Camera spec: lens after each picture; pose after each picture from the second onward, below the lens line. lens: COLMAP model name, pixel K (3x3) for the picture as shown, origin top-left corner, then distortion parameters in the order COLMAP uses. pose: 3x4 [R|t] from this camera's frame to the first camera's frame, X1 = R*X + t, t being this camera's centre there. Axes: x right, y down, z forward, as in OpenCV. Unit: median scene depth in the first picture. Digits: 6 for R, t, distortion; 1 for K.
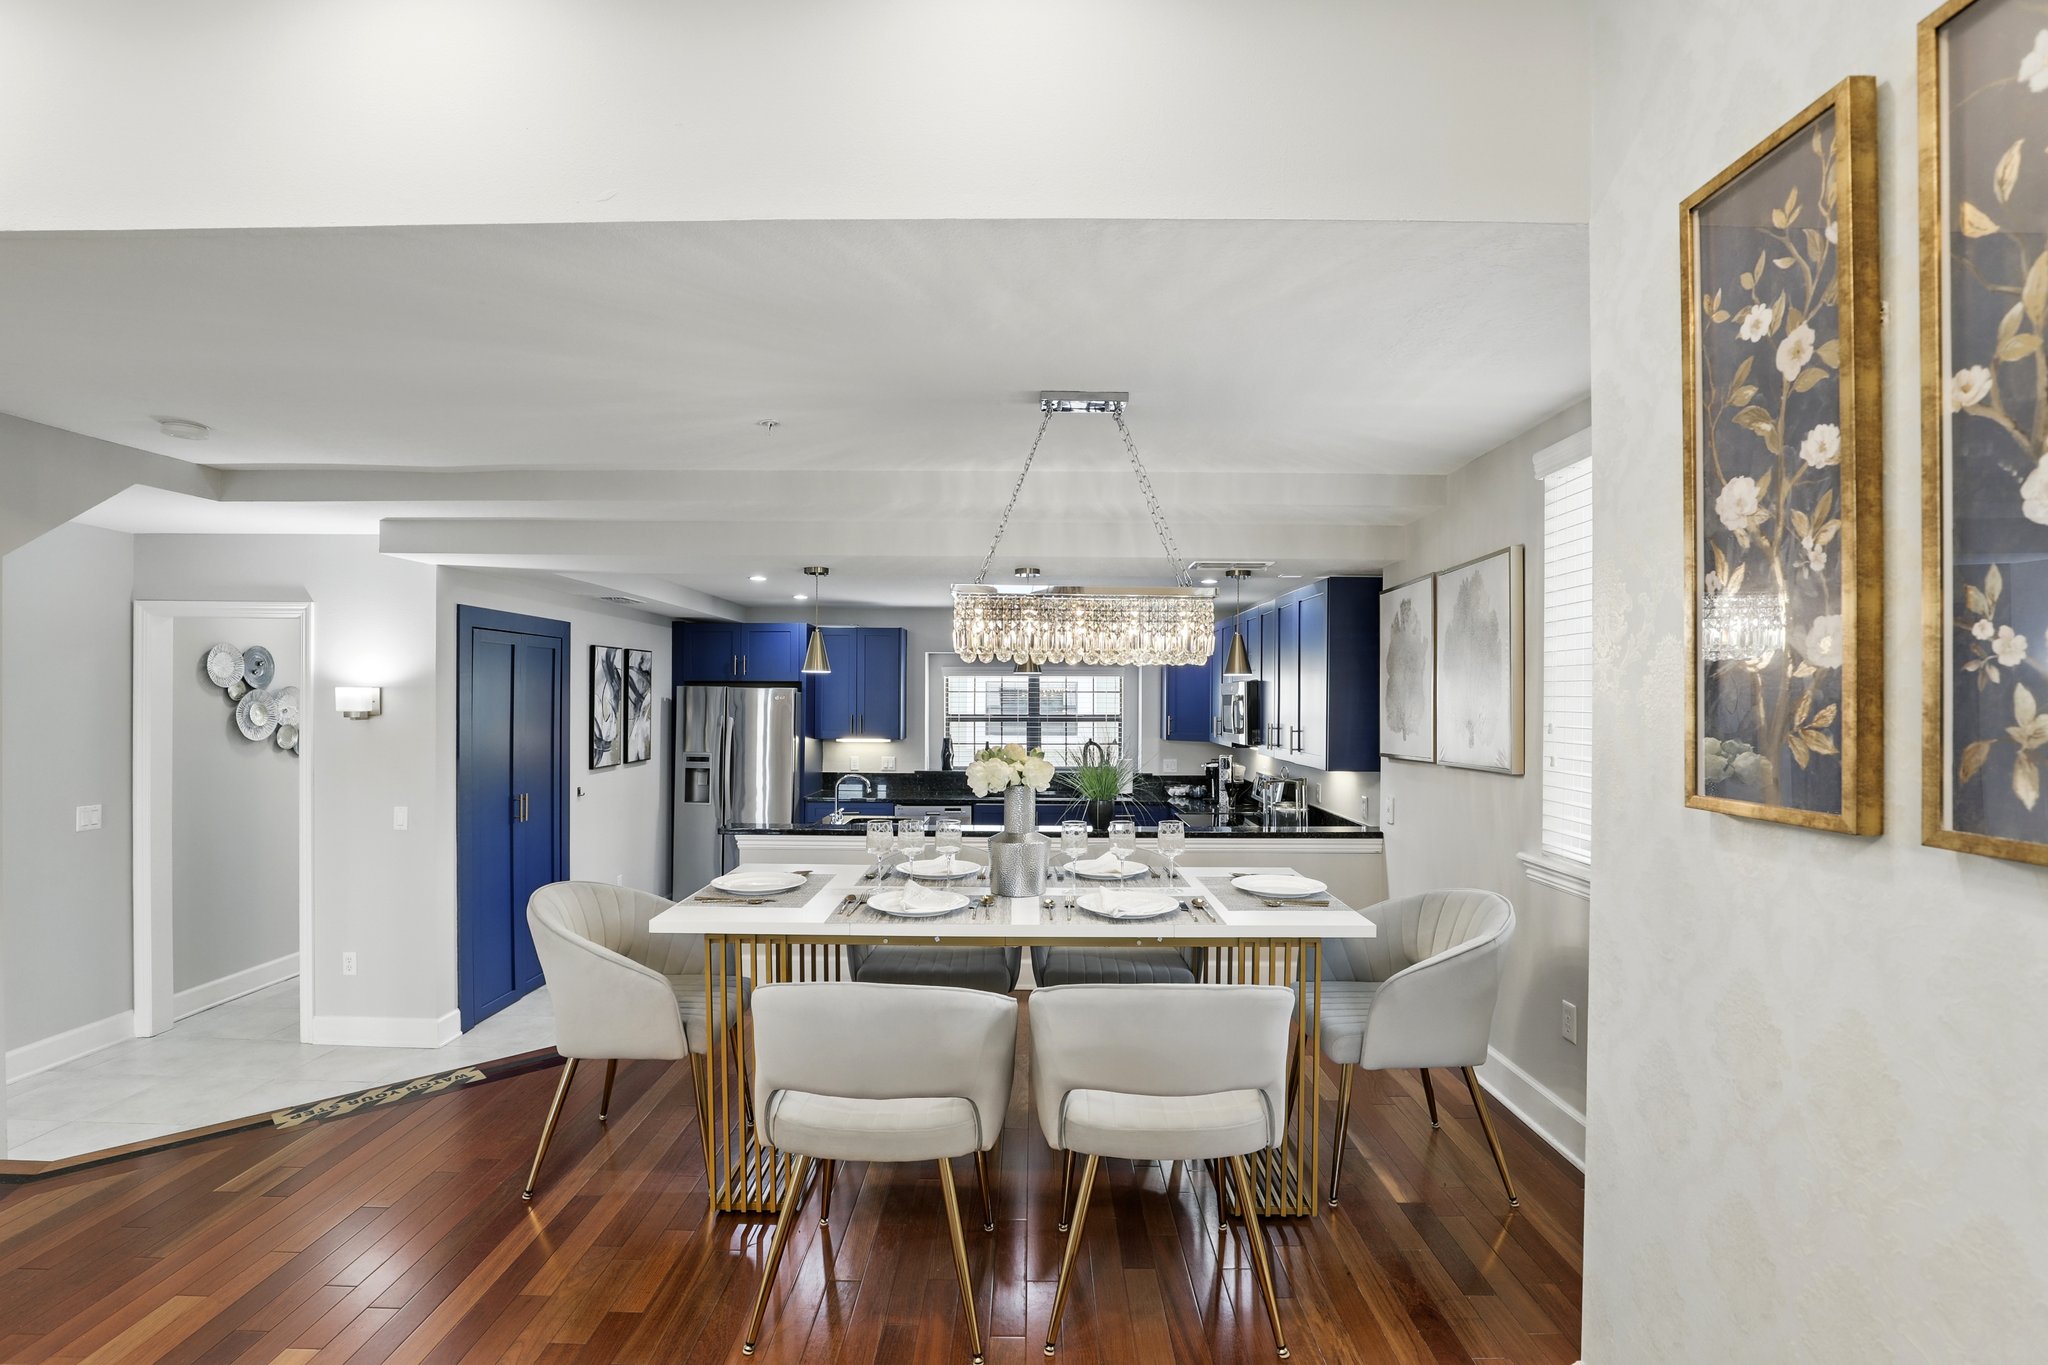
lens RADIAL K [[963.0, 0, 1024.0], [0, 963.0, 682.5], [0, 0, 1]] dist [-0.001927, -0.000266]
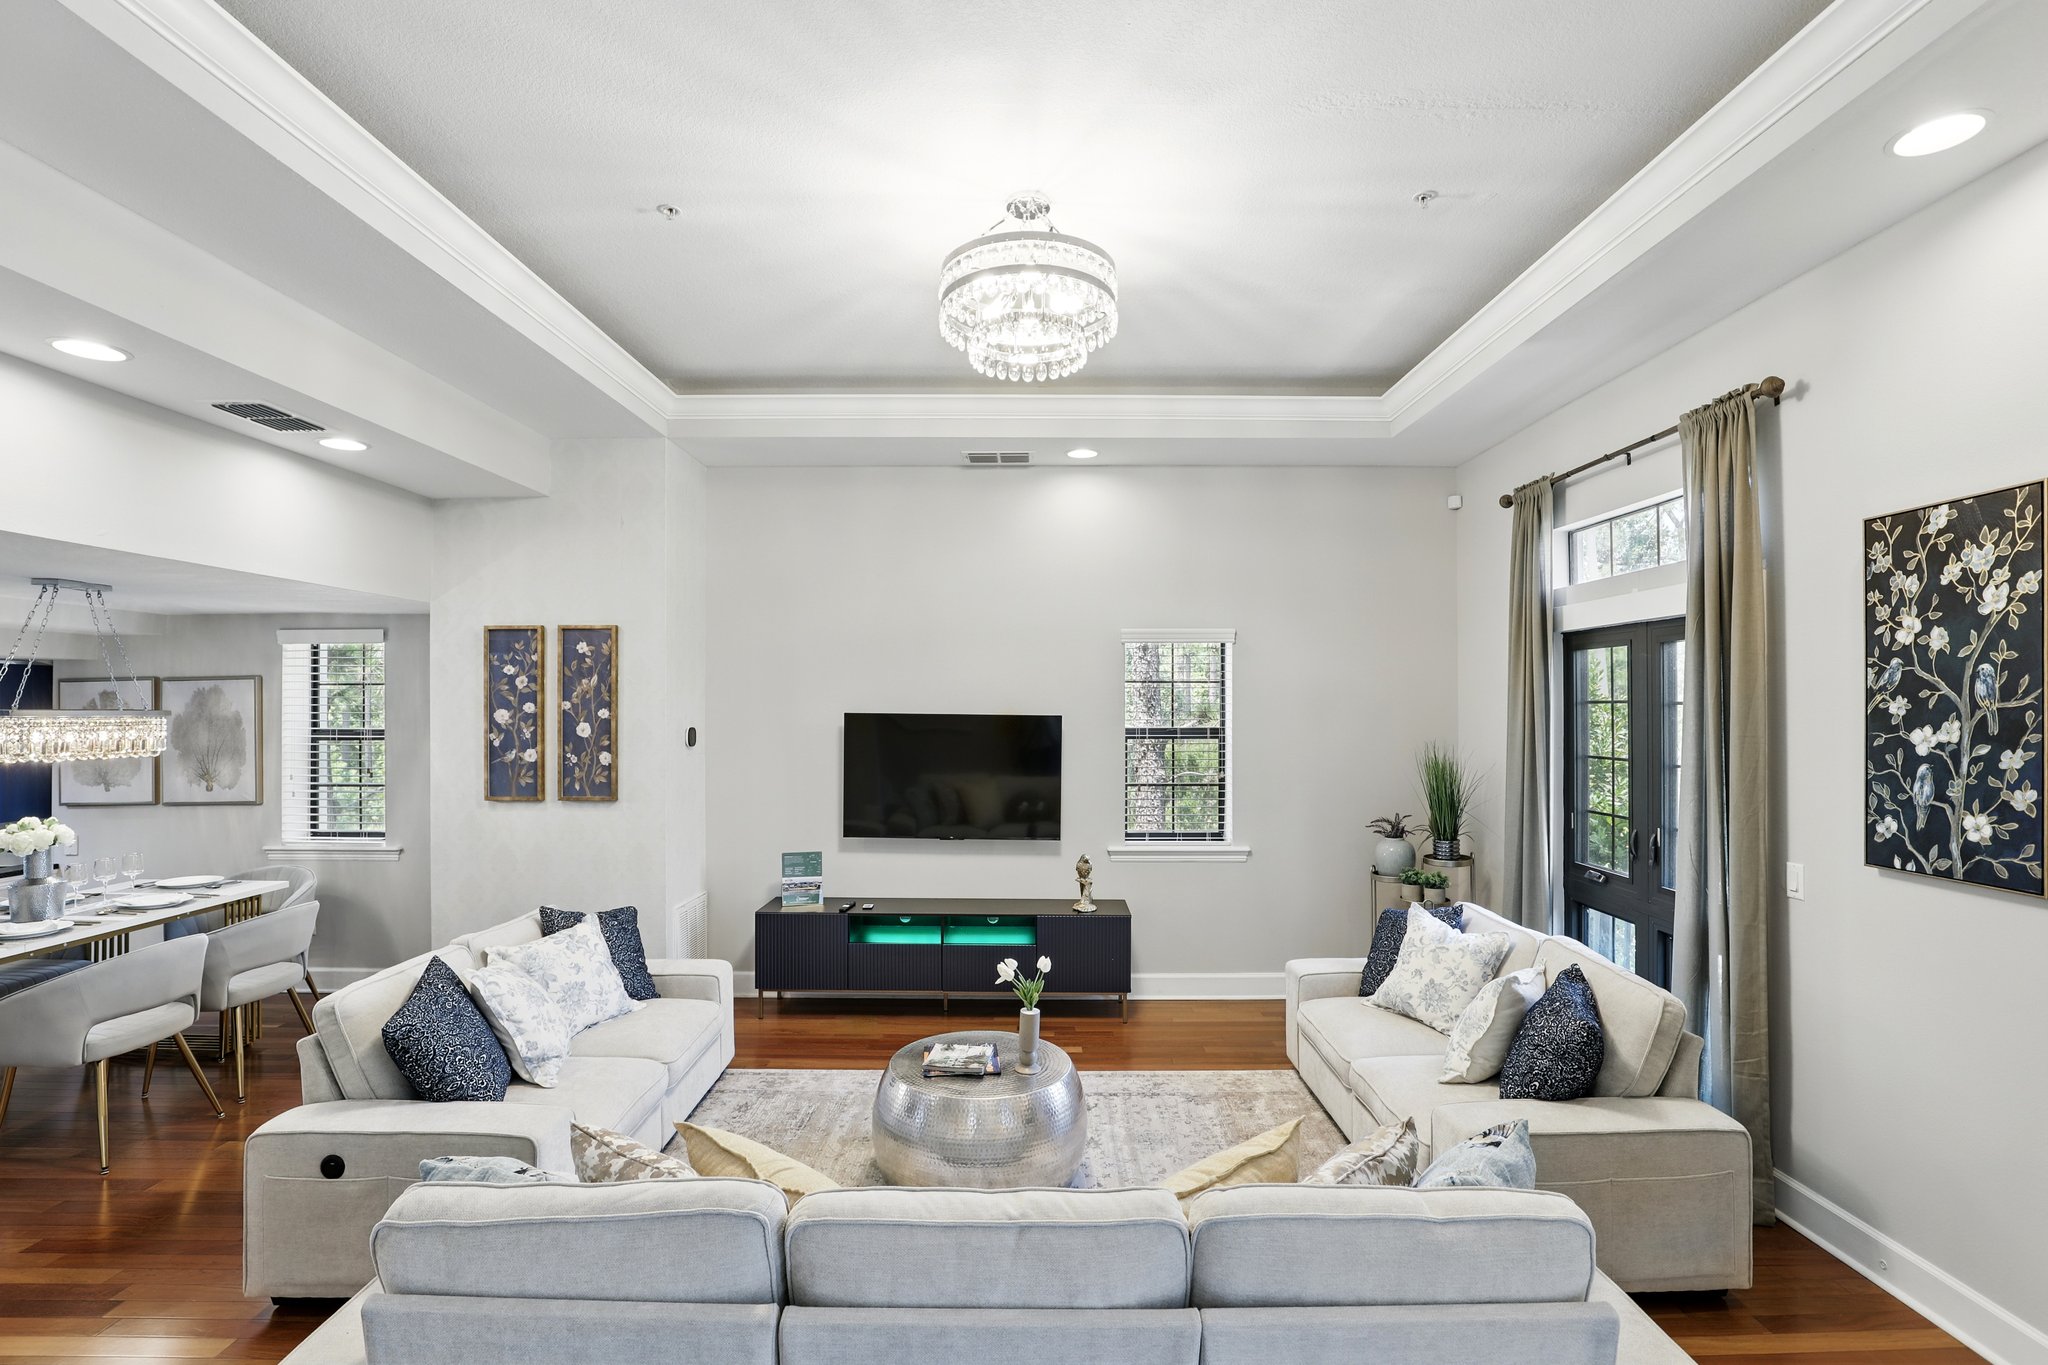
lens RADIAL K [[963.0, 0, 1024.0], [0, 963.0, 682.5], [0, 0, 1]] dist [-0.001927, -0.000266]
pose [[-0.007397, 0.008907, 0.999933, -3.082403], [-0.015487, 0.999839, -0.009021, -0.325523], [-0.999853, -0.015552, -0.007258, -1.012246]]
